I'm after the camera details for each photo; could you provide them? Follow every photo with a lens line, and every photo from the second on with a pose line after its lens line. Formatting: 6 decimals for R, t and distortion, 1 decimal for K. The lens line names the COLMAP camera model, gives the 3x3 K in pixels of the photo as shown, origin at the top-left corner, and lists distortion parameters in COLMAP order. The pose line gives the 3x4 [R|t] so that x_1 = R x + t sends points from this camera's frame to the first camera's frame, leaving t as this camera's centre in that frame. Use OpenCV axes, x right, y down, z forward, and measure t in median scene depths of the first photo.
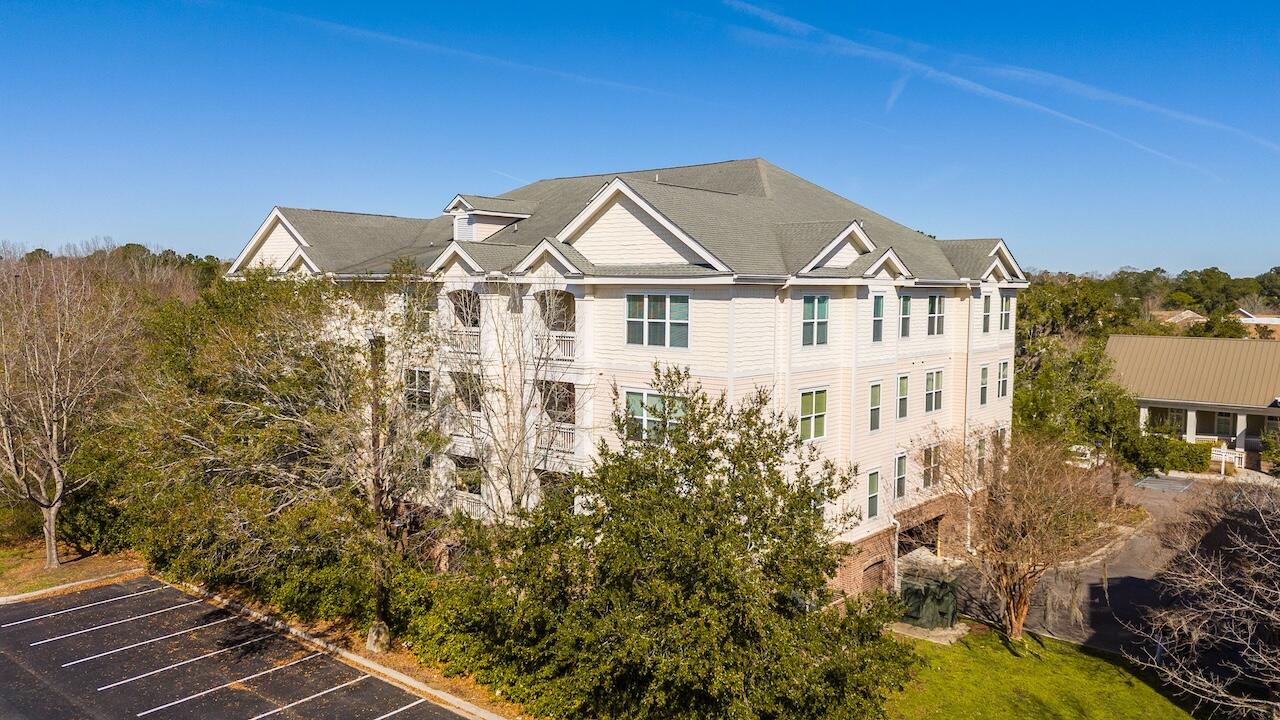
lens RADIAL K [[928.2, 0, 641.3], [0, 928.2, 332.3], [0, 0, 1]] dist [-0.005712, -0.005875]
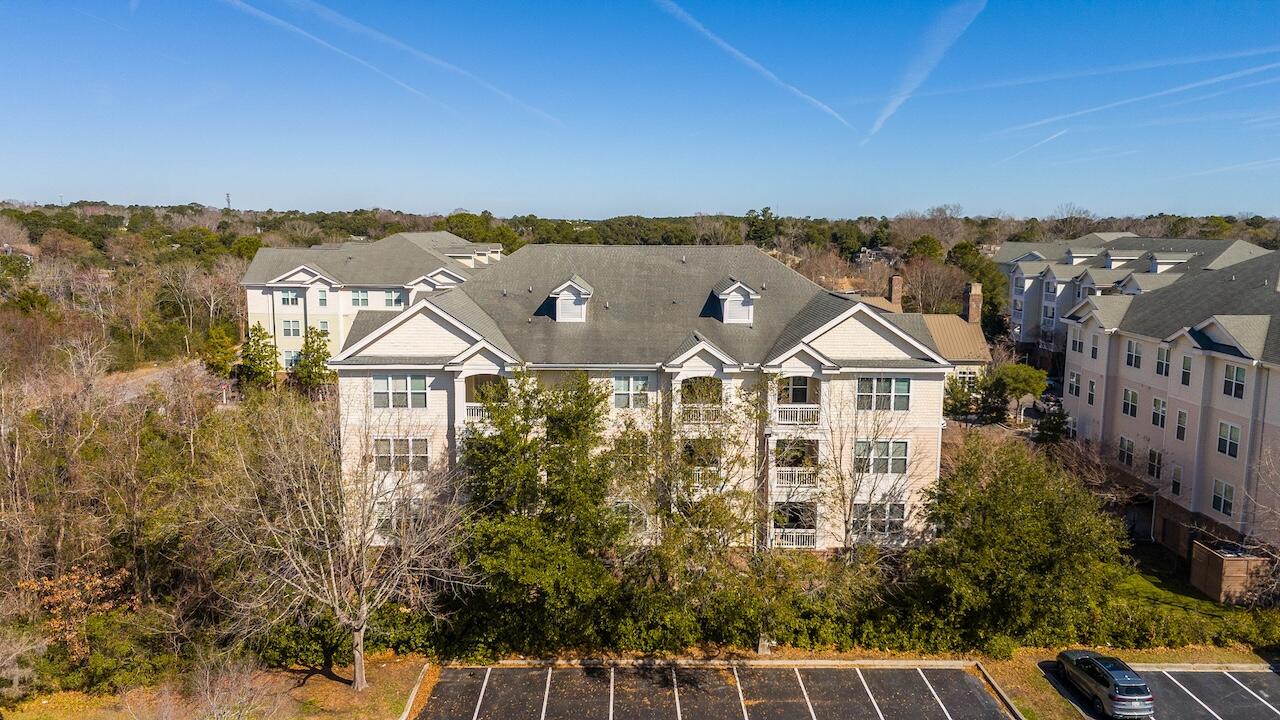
lens RADIAL K [[951.2, 0, 640.0], [0, 951.2, 360.0], [0, 0, 1]] dist [0.051639, -0.001909]
pose [[0.771467, -0.091592, 0.629642, -1.266218], [0.028851, 0.993602, 0.109187, -0.249403], [-0.635615, -0.066069, 0.769174, 0.047724]]
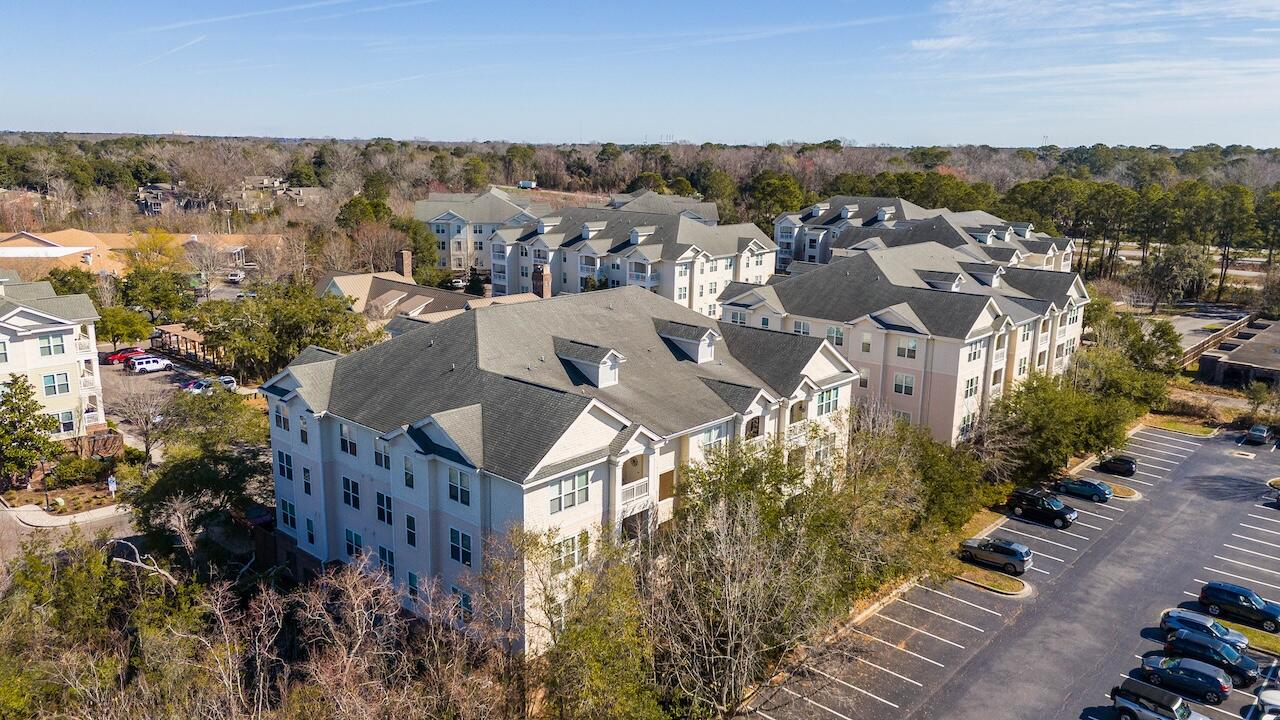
lens RADIAL K [[928.2, 0, 641.3], [0, 928.2, 332.3], [0, 0, 1]] dist [-0.005712, -0.005875]
pose [[0.063503, -0.198073, 0.978128, -1.998213], [0.033014, 0.979987, 0.196306, -0.582096], [-0.997435, 0.019826, 0.068771, 1.259021]]
